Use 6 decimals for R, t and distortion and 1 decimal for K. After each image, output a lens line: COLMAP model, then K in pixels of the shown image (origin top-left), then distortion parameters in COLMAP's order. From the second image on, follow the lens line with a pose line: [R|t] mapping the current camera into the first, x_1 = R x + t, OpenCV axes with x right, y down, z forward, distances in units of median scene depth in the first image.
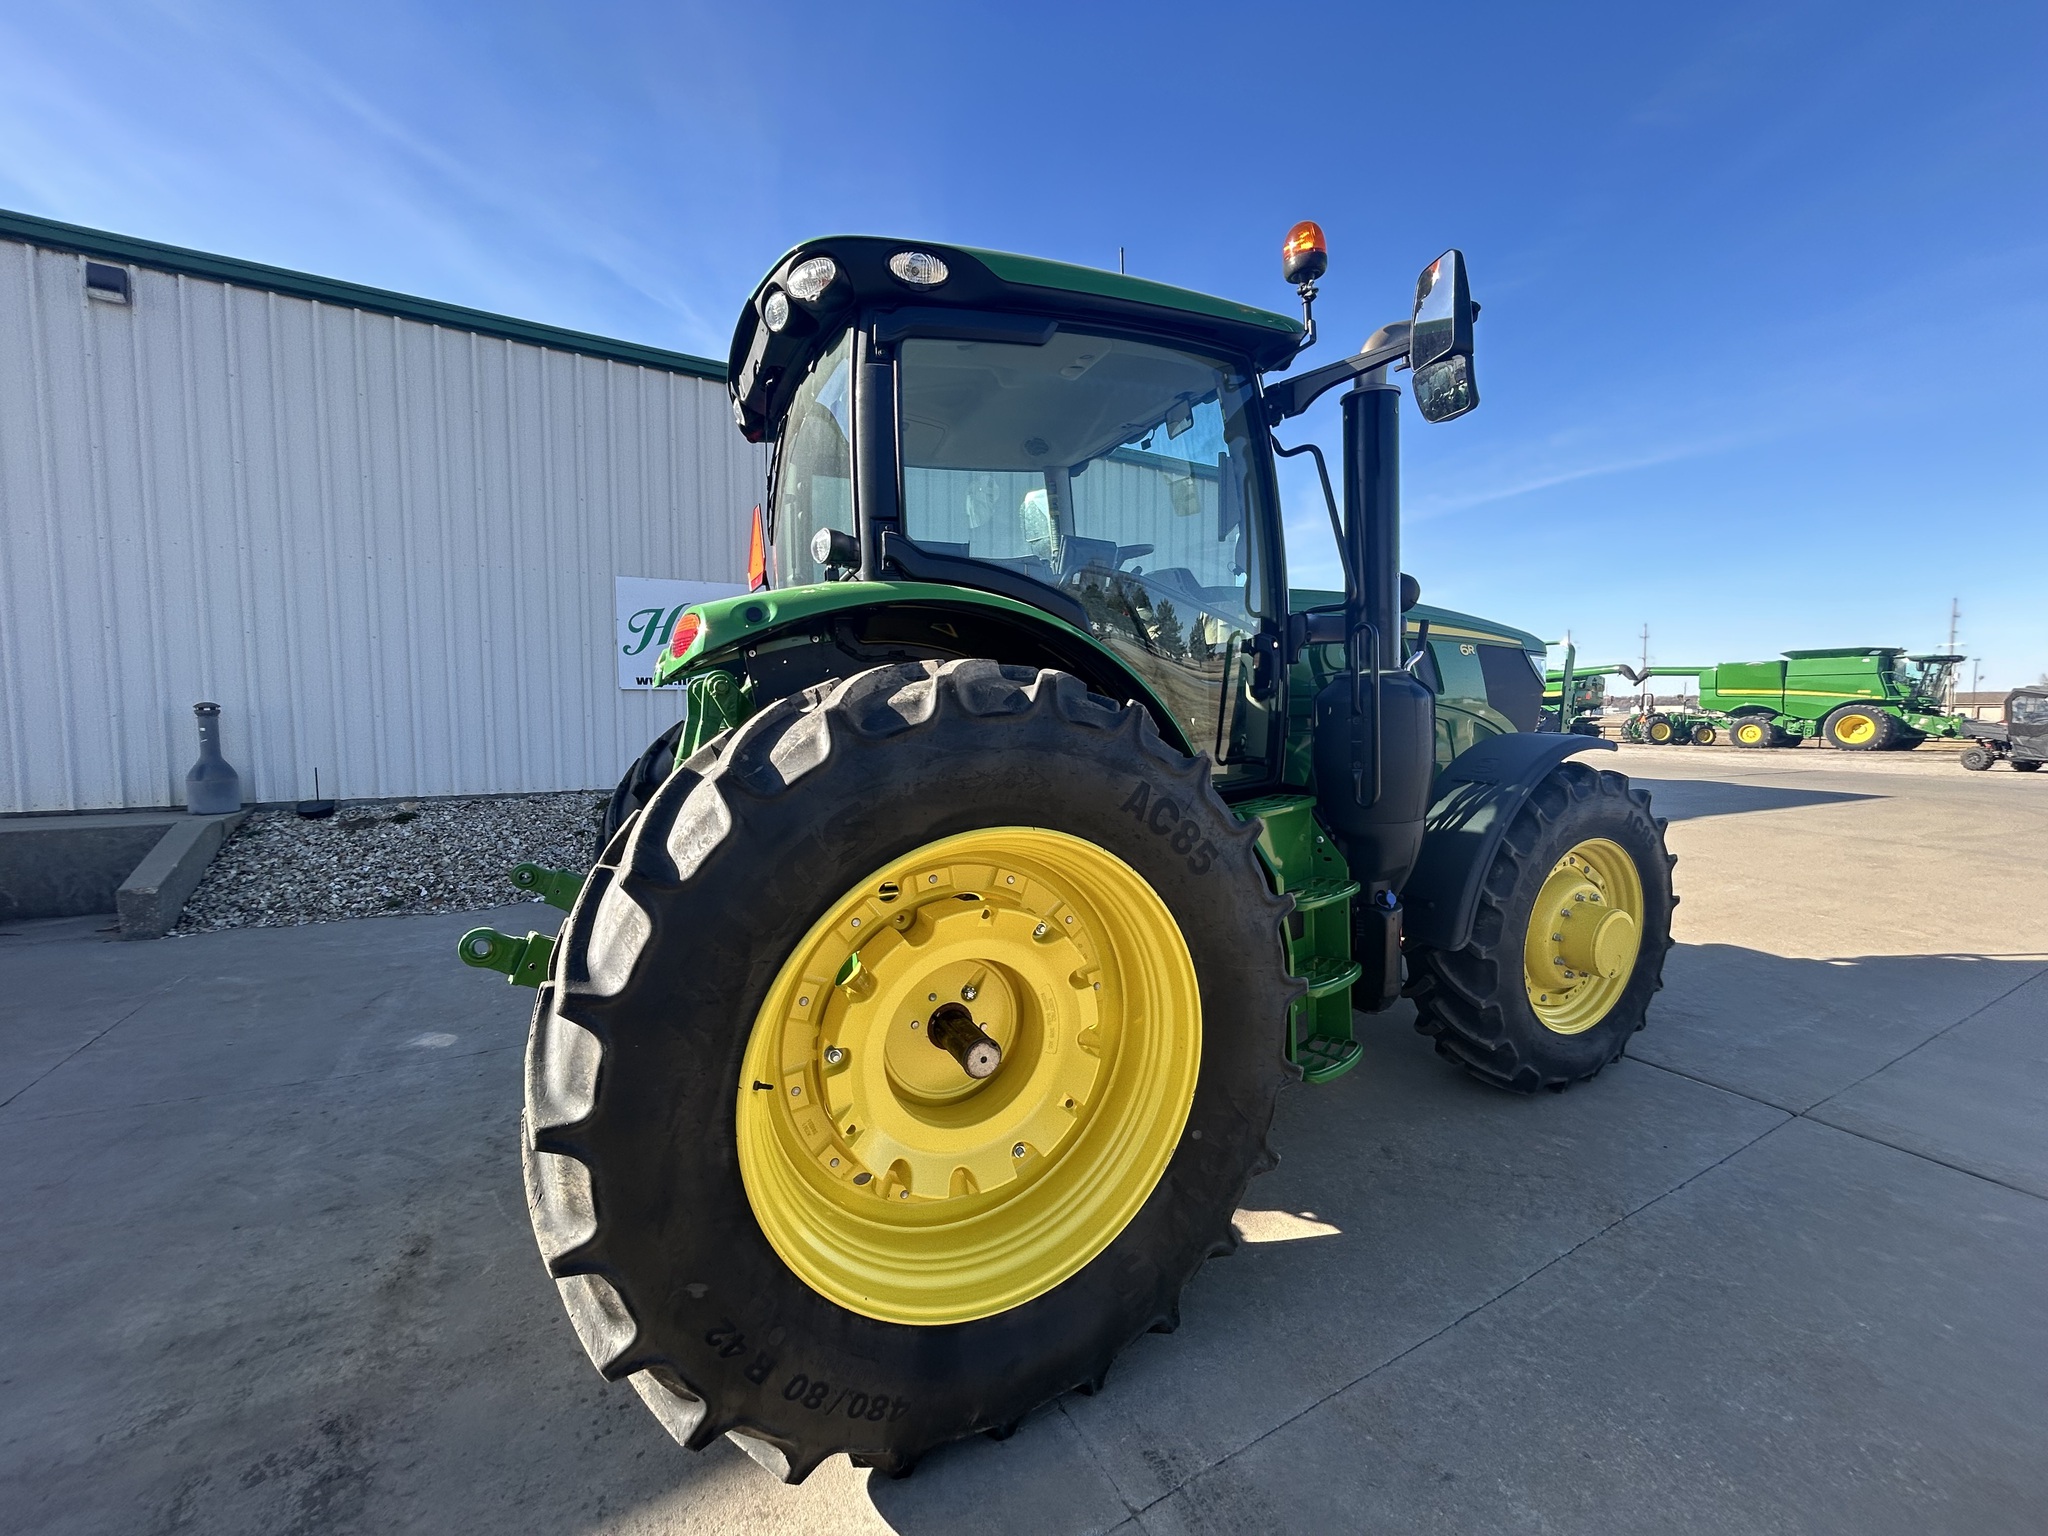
lens RADIAL K [[988.3, 0, 1019.4], [0, 988.3, 758.9], [0, 0, 1]] dist [-0.000892, 0.000108]
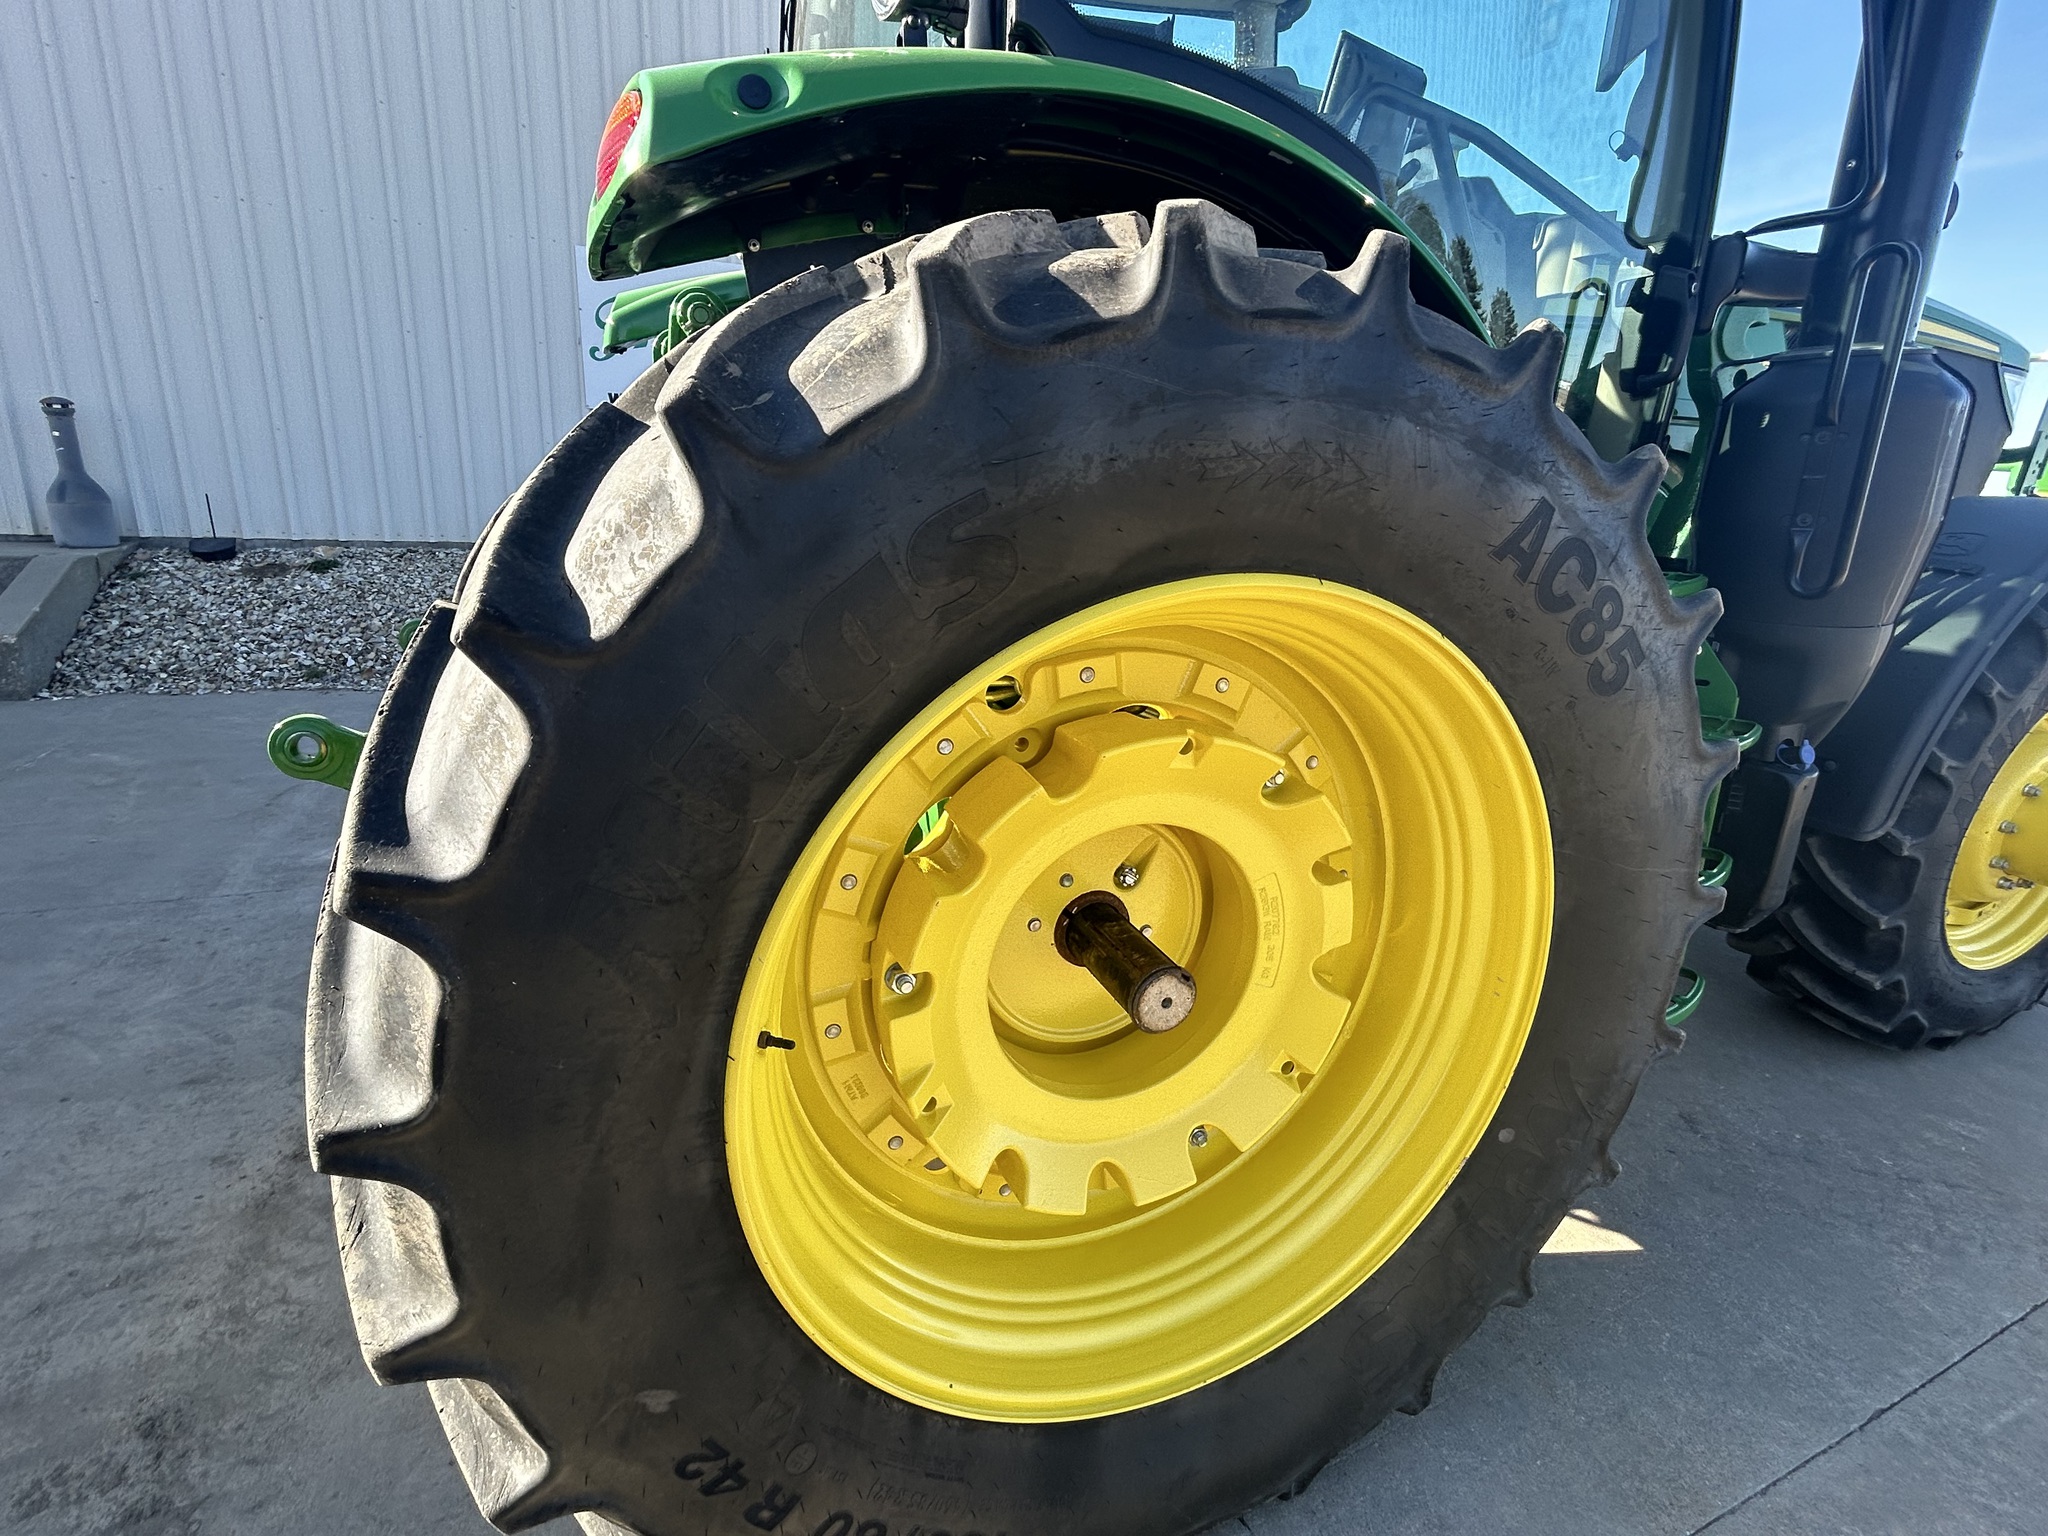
lens RADIAL K [[1175.7, 0, 1032.3], [0, 1175.7, 850.4], [0, 0, 1]] dist [0.004765, -0.001667]
pose [[0.997560, 0.062768, -0.030578, -0.089763], [-0.052921, 0.965418, 0.255280, 0.050668], [0.045544, -0.253039, 0.966384, 0.346692]]
